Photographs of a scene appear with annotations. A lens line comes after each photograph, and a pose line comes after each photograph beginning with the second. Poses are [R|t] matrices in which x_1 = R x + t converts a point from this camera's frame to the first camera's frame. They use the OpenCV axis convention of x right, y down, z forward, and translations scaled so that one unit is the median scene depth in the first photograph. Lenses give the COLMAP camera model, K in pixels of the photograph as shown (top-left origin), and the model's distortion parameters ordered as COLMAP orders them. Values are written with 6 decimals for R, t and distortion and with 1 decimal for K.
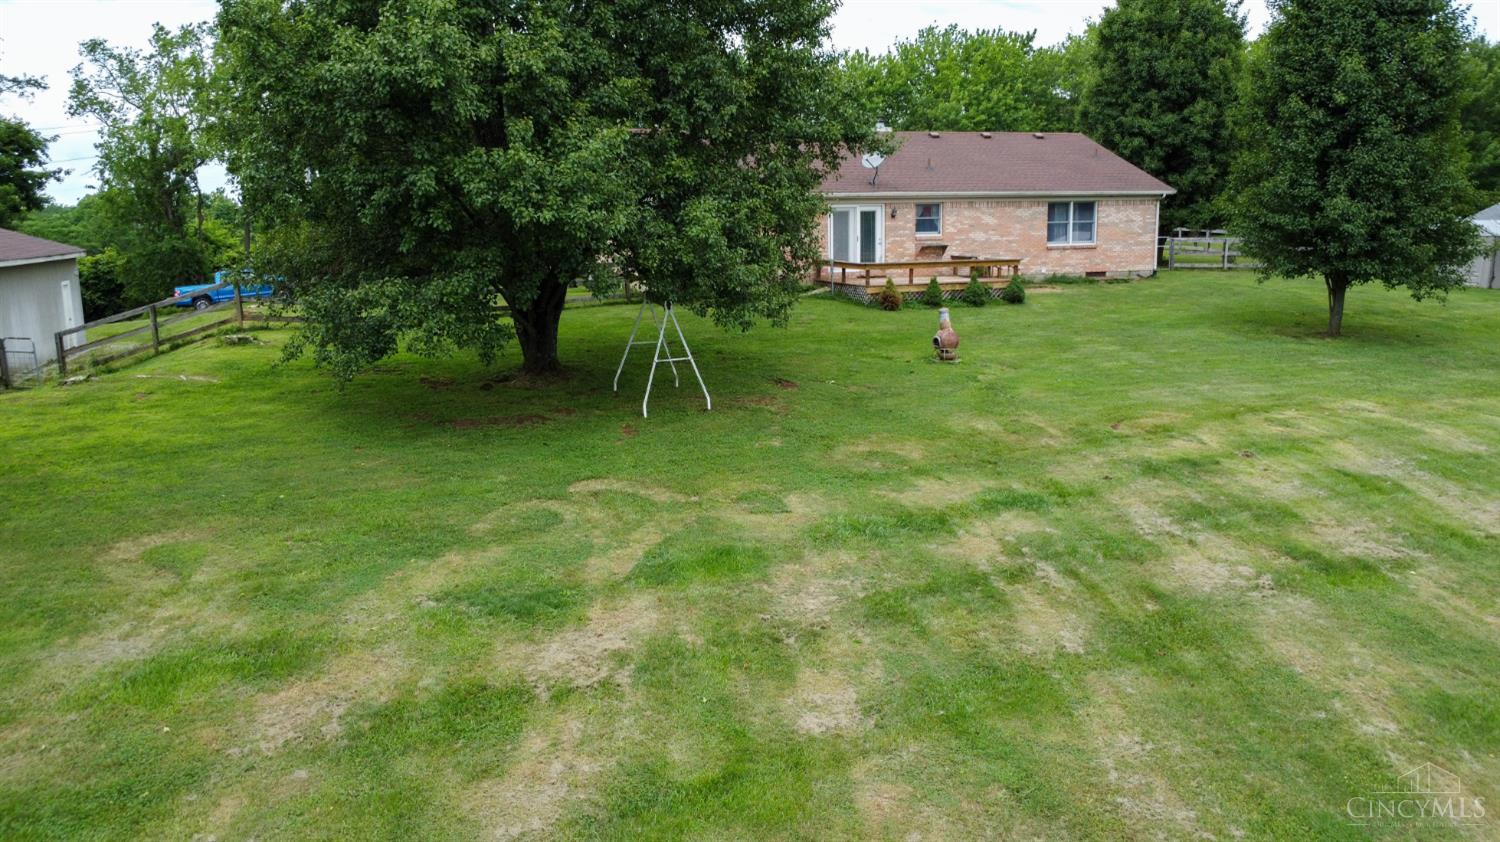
lens RADIAL K [[1093.1, 0, 713.5], [0, 1093.1, 355.8], [0, 0, 1]] dist [-0.024805, -0.013855]
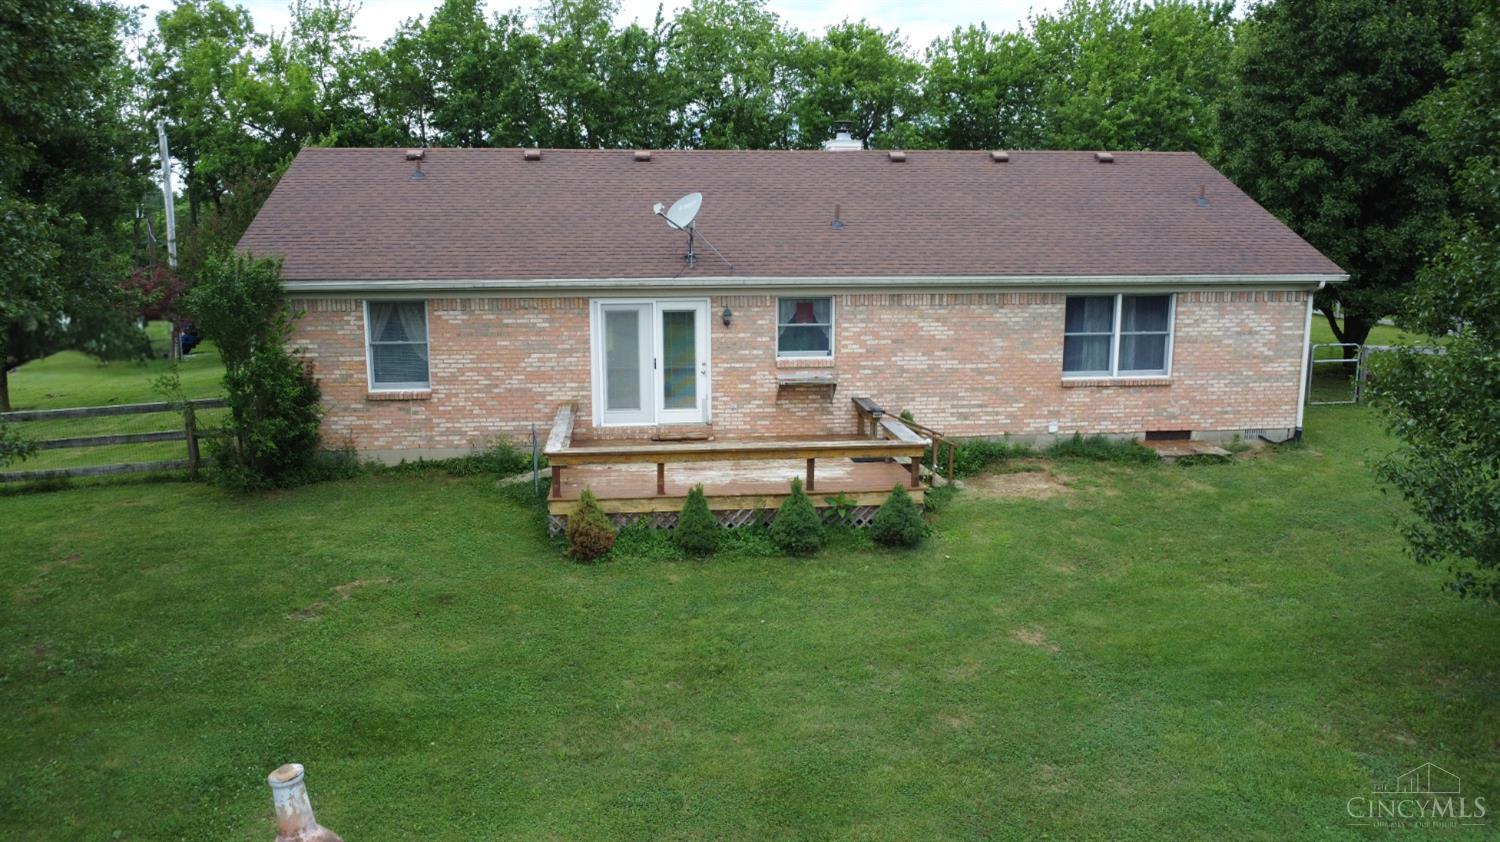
lens RADIAL K [[1093.1, 0, 705.0], [0, 1093.1, 395.6], [0, 0, 1]] dist [-0.024805, -0.013855]
pose [[0.976977, 0.050112, -0.207378, 0.258438], [-0.041860, 0.998155, 0.043990, -0.113453], [0.209199, -0.034297, 0.977271, 0.484686]]
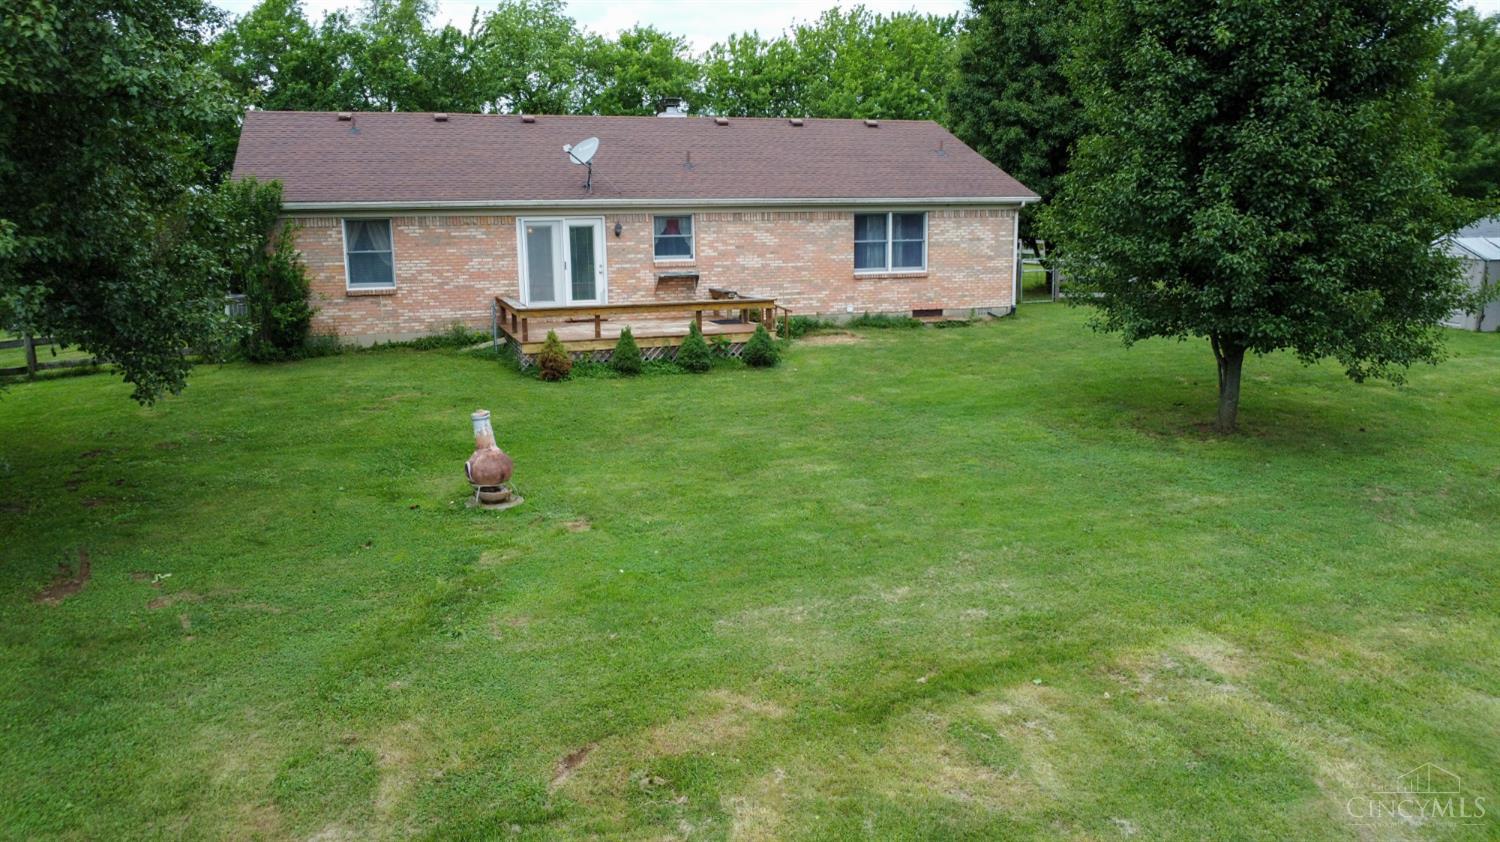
lens RADIAL K [[1093.1, 0, 705.9], [0, 1093.1, 370.2], [0, 0, 1]] dist [-0.024805, -0.013855]
pose [[0.999995, 0.001671, 0.002823, 0.215062], [-0.001692, 0.999969, 0.007705, -0.045371], [-0.002810, -0.007710, 0.999966, 0.297577]]
